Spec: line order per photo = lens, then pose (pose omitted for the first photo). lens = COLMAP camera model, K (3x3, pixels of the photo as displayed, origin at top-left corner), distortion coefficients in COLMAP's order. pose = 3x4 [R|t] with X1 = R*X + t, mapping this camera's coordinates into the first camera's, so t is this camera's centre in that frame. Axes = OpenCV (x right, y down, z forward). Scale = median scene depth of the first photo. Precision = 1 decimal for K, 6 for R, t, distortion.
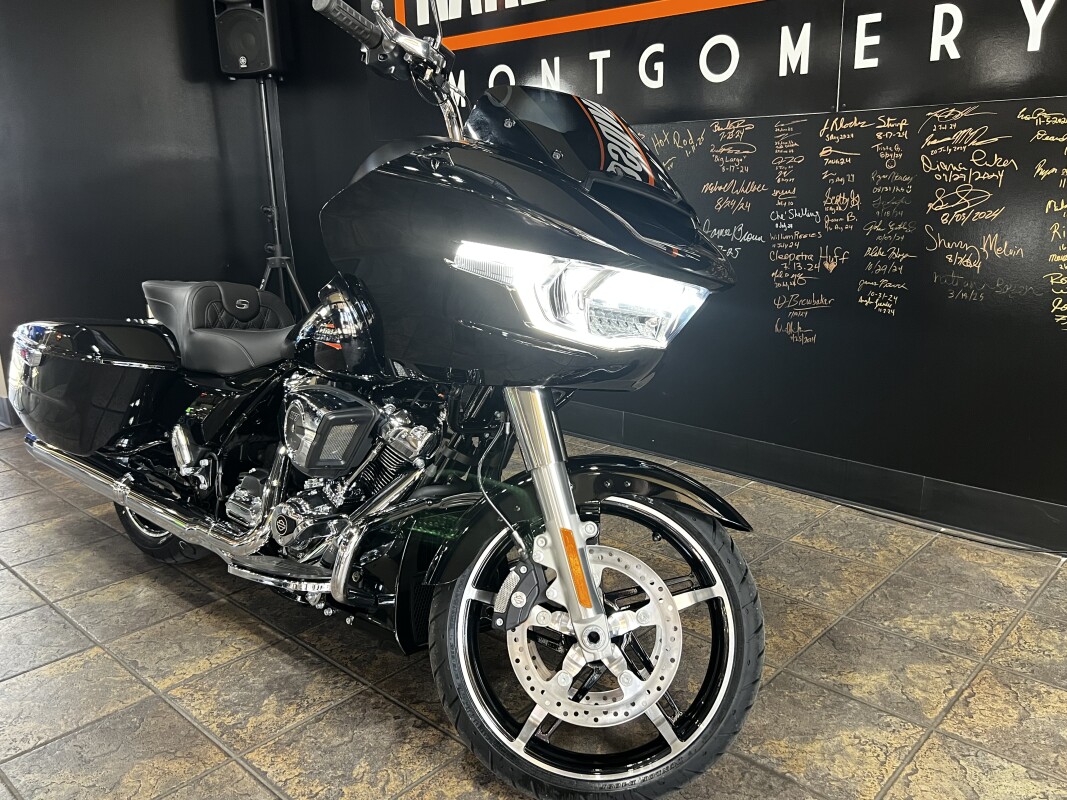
lens RADIAL K [[872.6, 0, 533.5], [0, 872.6, 400.0], [0, 0, 1]] dist [0.001382, 0.006719]
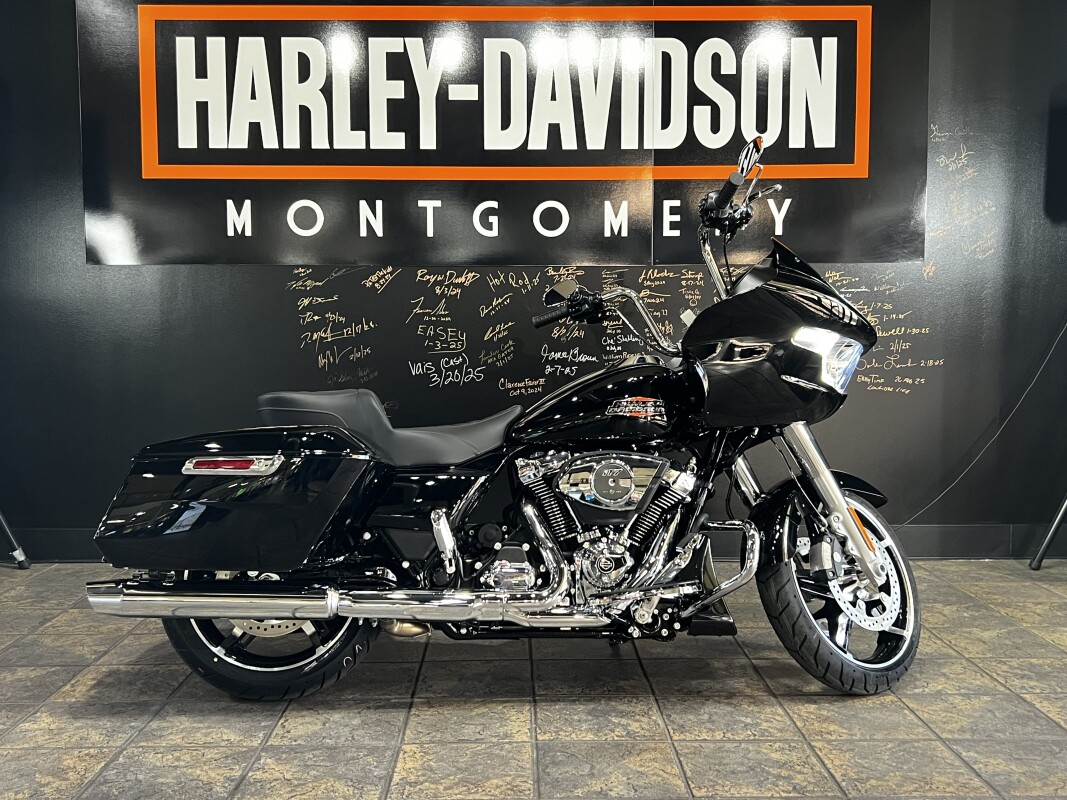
lens RADIAL K [[1081.4, 0, 533.5], [0, 1081.4, 400.0], [0, 0, 1]] dist [0.071981, -0.025493]
pose [[0.729028, -0.030130, 0.683820, -0.925884], [0.159990, 0.978858, -0.127437, 0.060795], [-0.665523, 0.202309, 0.718436, -0.049374]]
